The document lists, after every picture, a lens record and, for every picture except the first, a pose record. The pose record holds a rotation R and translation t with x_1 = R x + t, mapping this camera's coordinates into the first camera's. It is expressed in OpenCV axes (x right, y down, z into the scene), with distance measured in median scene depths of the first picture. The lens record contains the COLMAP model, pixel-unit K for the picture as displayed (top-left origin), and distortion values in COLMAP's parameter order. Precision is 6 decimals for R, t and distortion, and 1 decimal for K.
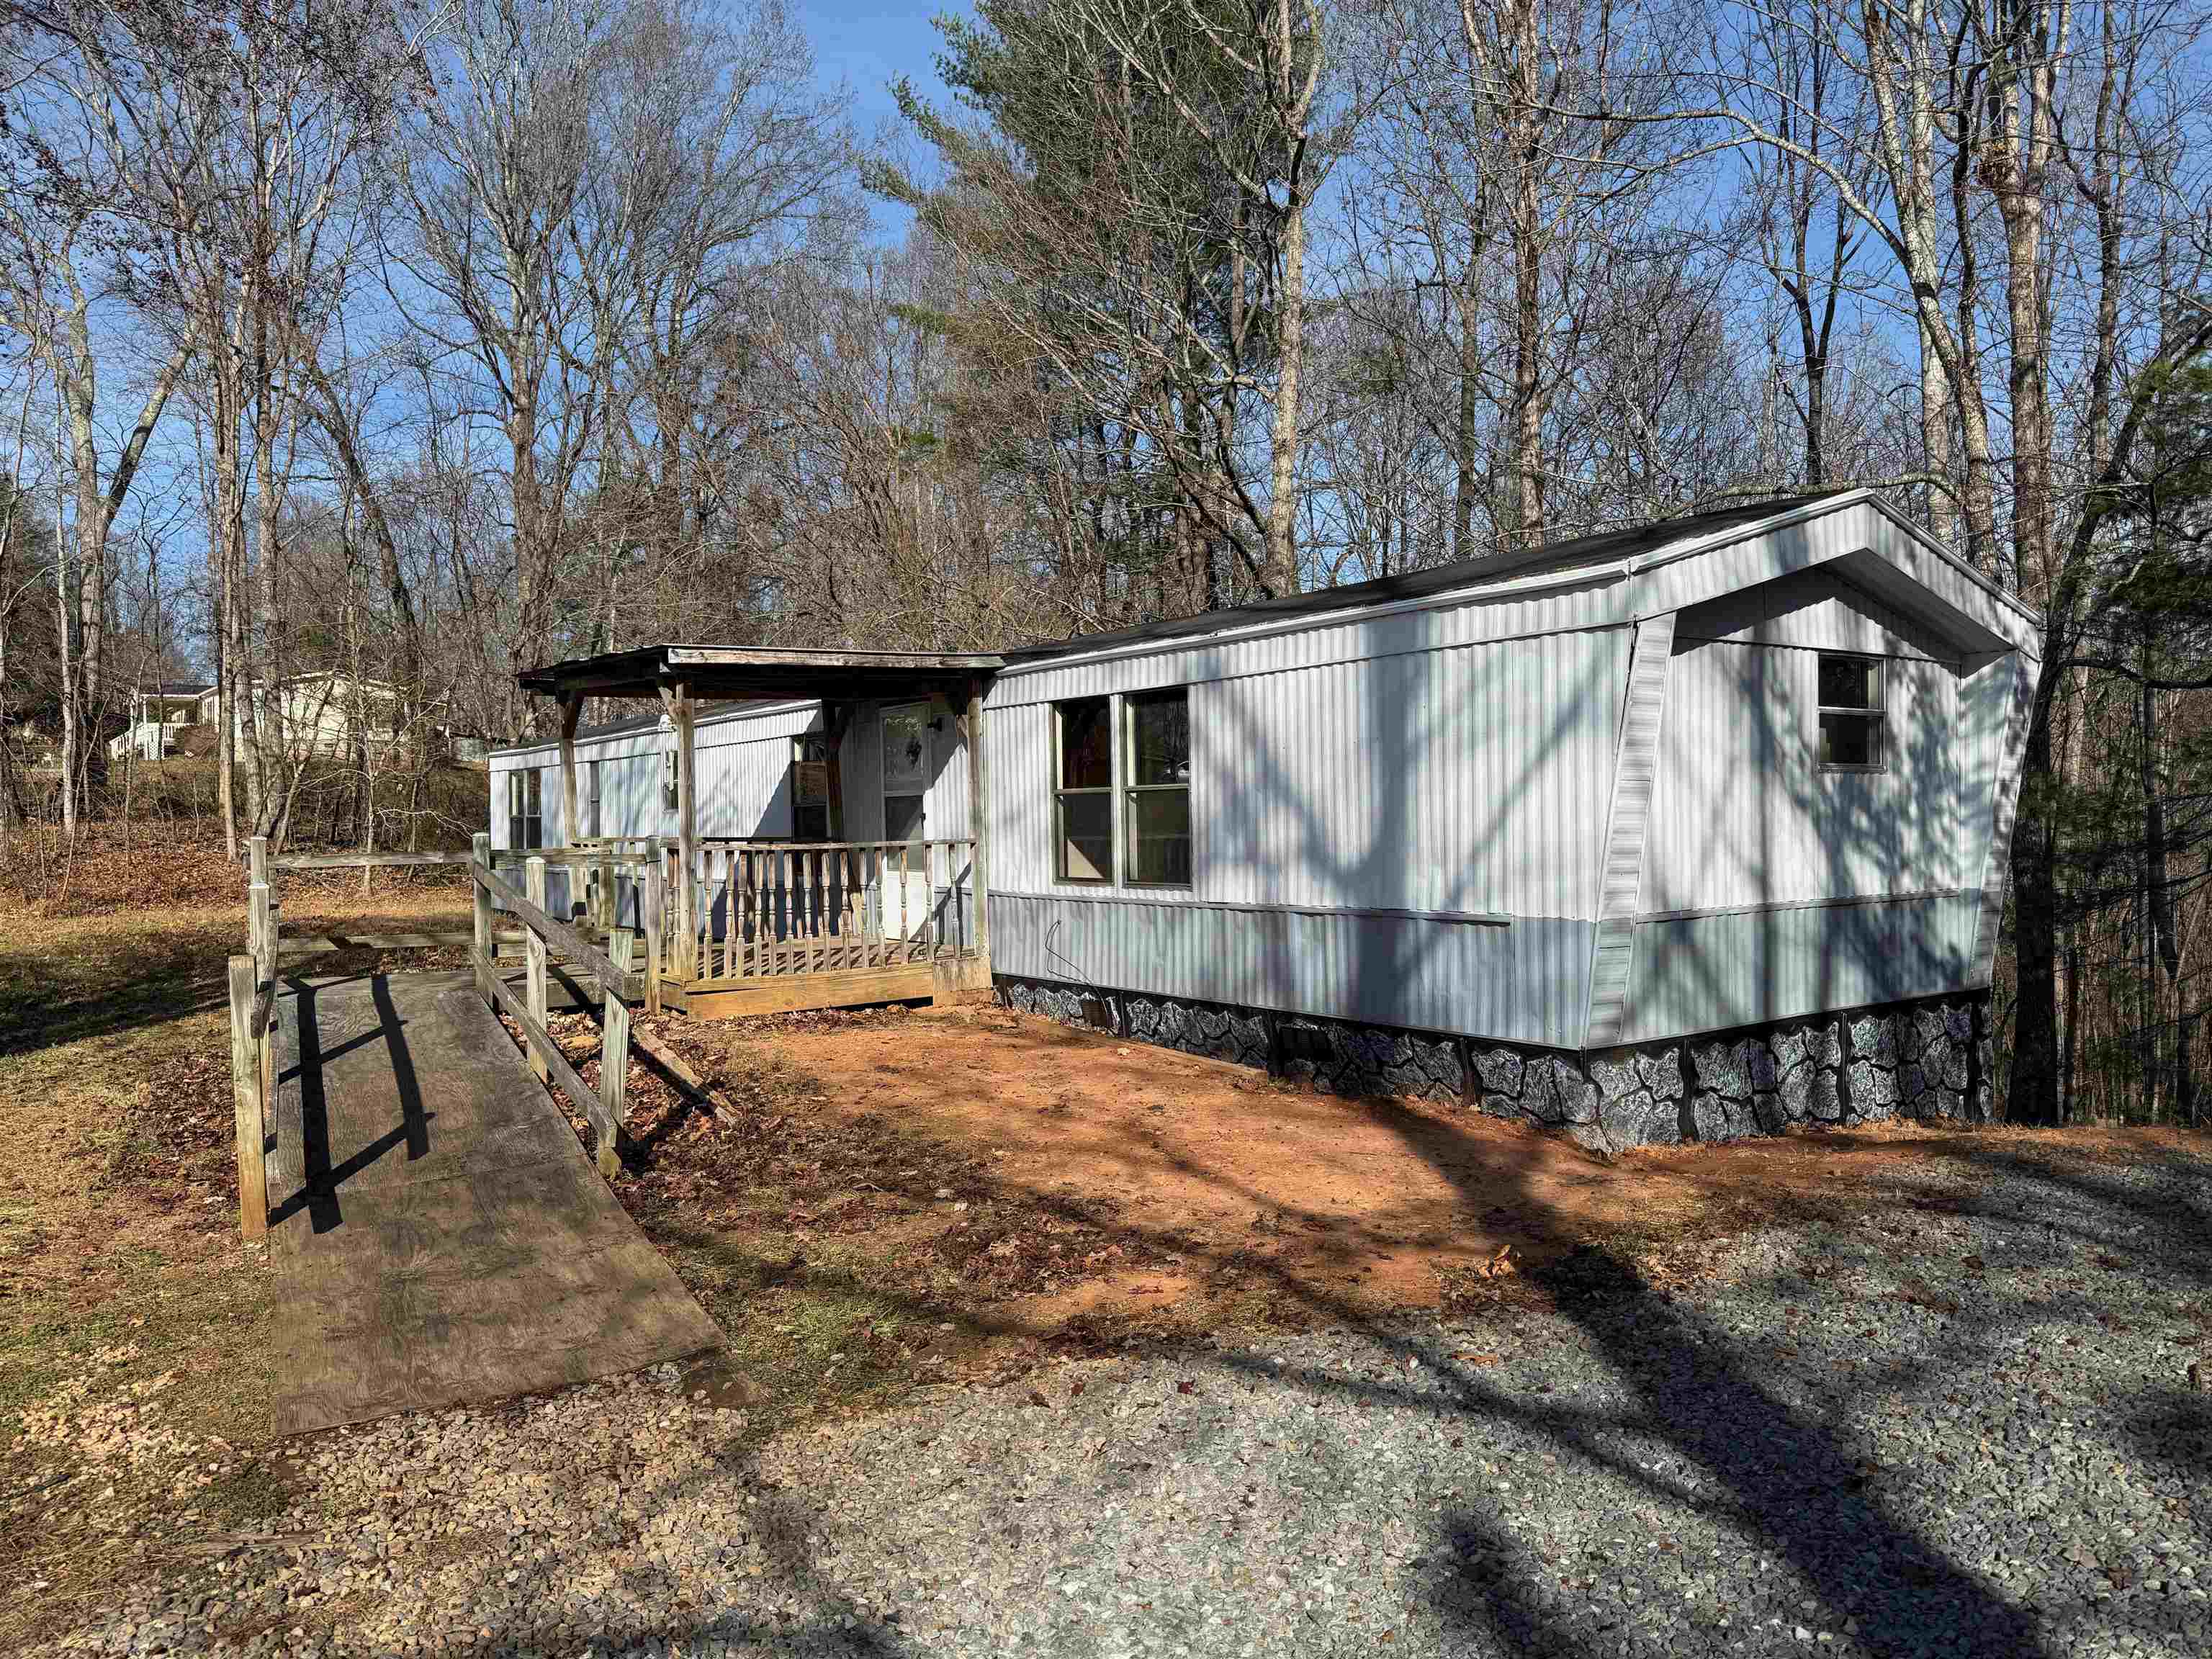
lens RADIAL K [[1558.5, 0, 1106.0], [0, 1558.5, 829.5], [0, 0, 1]] dist [0.068541, -0.100287]
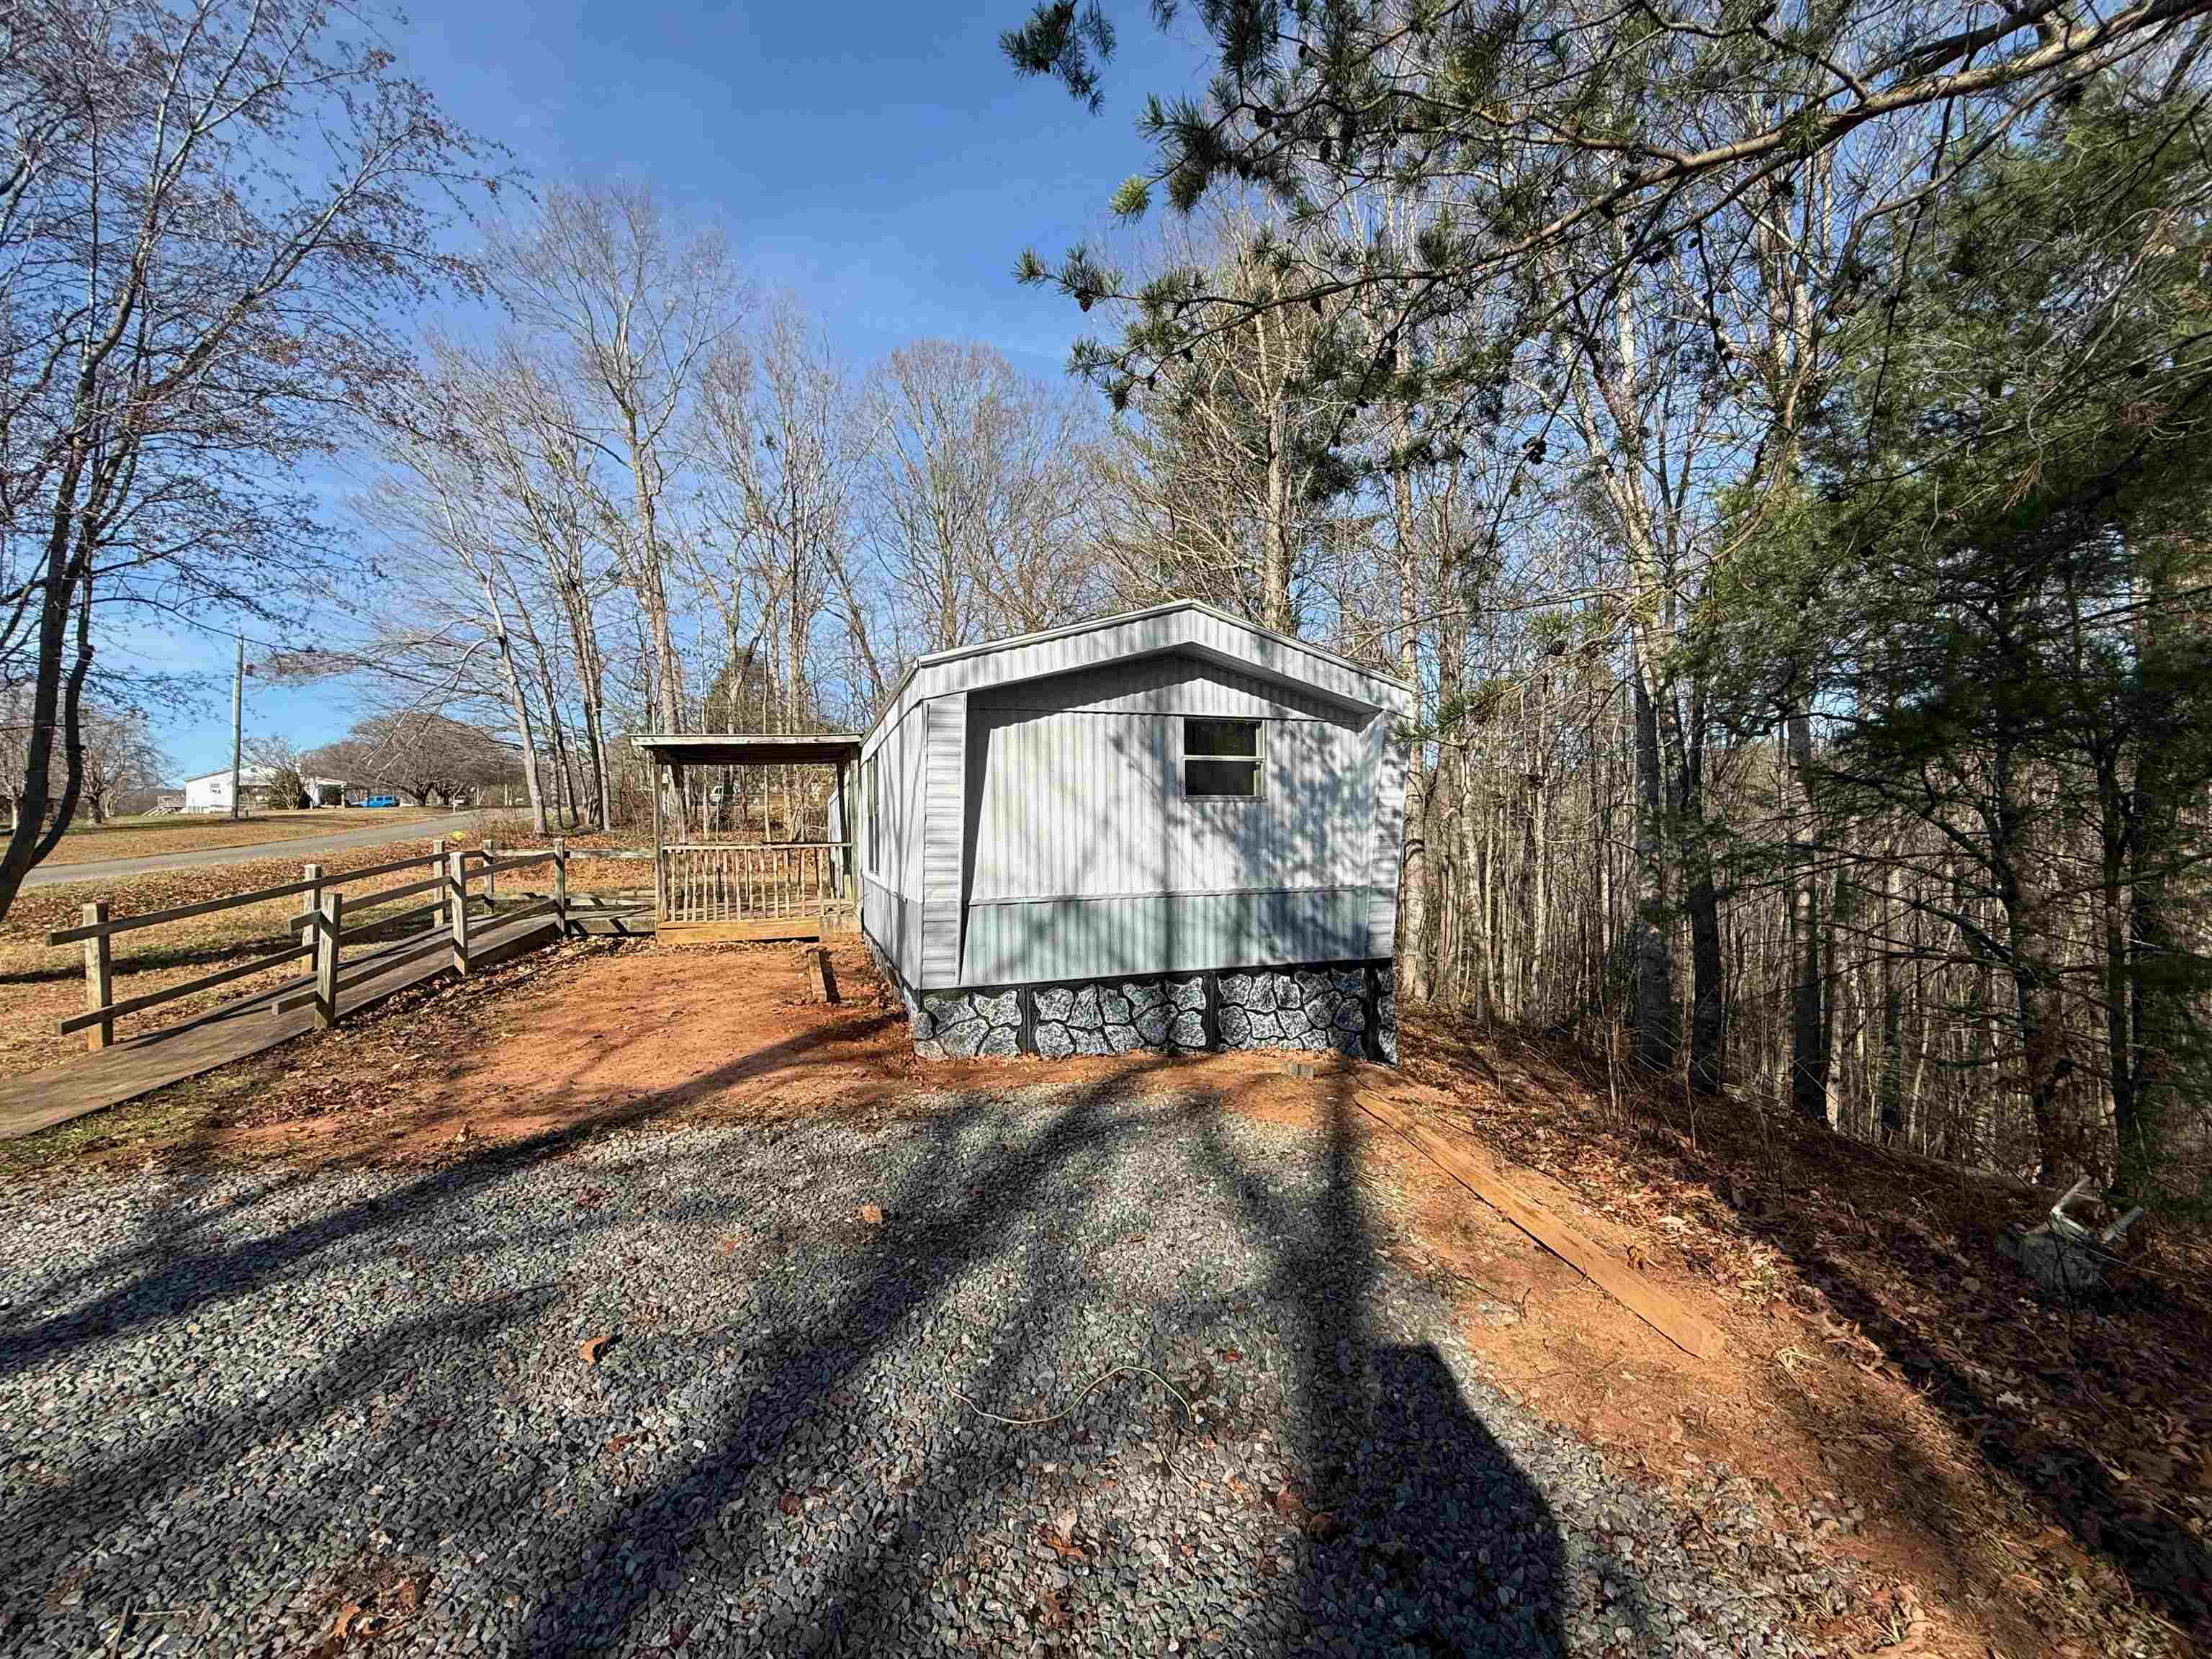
lens RADIAL K [[879.1, 0, 1096.8], [0, 879.1, 824.0], [0, 0, 1]] dist [-0.001517, 0.000020]
pose [[0.955159, 0.002201, -0.296084, 0.578988], [-0.007166, 0.999851, -0.015683, -0.003095], [0.296006, 0.017101, 0.955033, 0.209123]]
